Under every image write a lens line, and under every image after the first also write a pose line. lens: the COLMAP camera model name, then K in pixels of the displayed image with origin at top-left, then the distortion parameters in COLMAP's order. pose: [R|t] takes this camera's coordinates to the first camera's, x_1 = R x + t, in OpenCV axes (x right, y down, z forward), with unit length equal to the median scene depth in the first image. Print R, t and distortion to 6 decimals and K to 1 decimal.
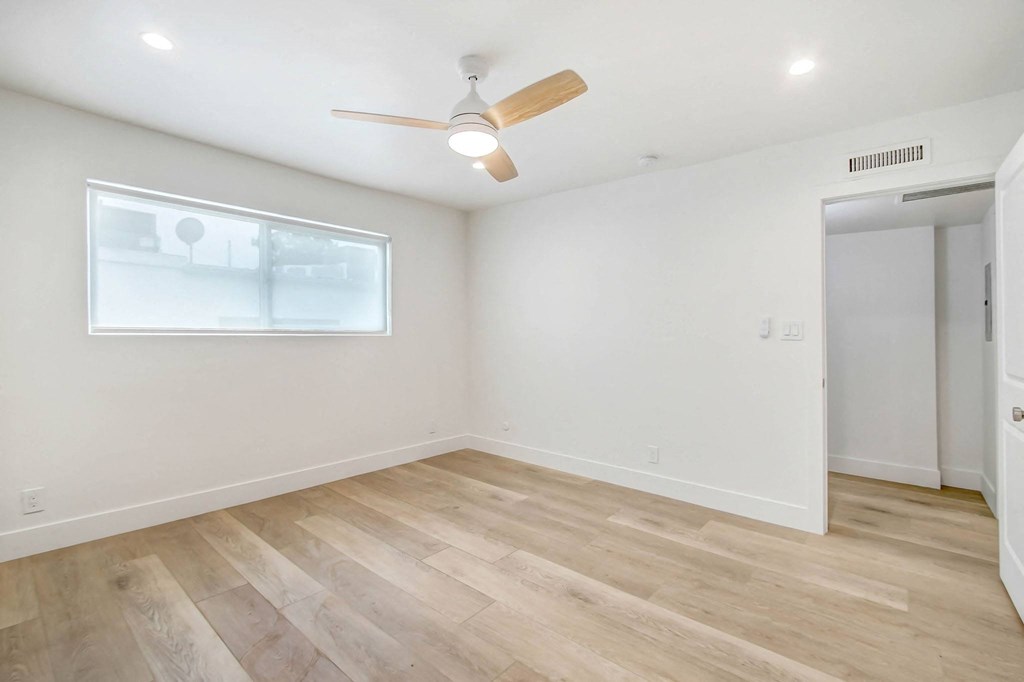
lens RADIAL K [[455.7, 0, 512.3], [0, 455.7, 337.2], [0, 0, 1]] dist [-0.006013, -0.000222]
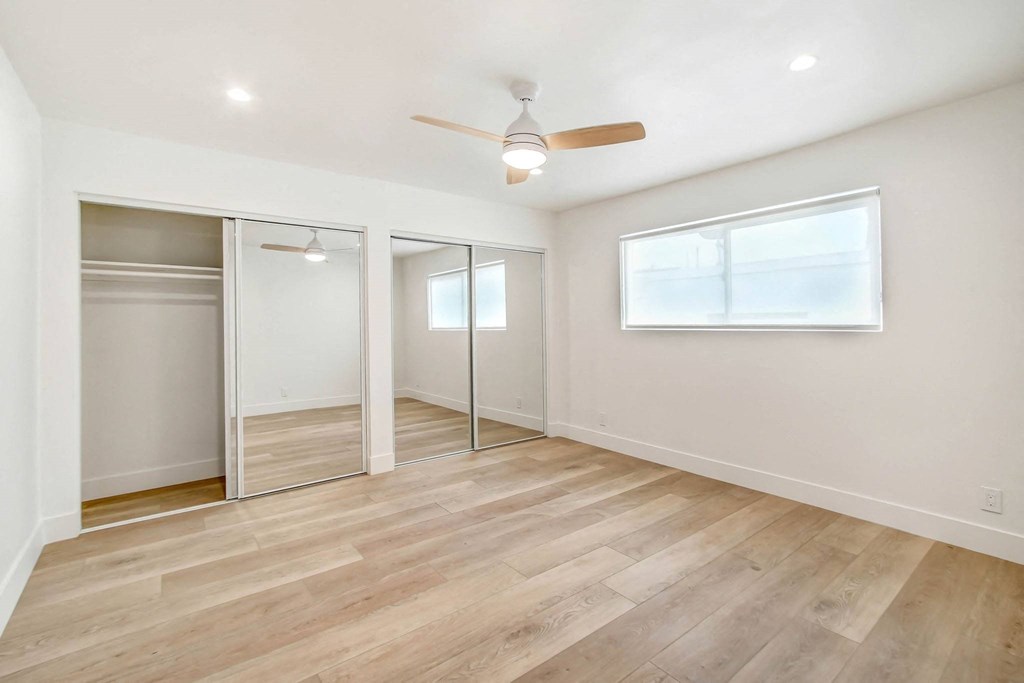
lens RADIAL K [[455.7, 0, 507.2], [0, 455.7, 341.2], [0, 0, 1]] dist [-0.006013, -0.000222]
pose [[-0.188756, 0.022729, -0.981761, 0.733596], [-0.013781, 0.999572, 0.025791, 0.000910], [0.981927, 0.018398, -0.188363, 0.836549]]
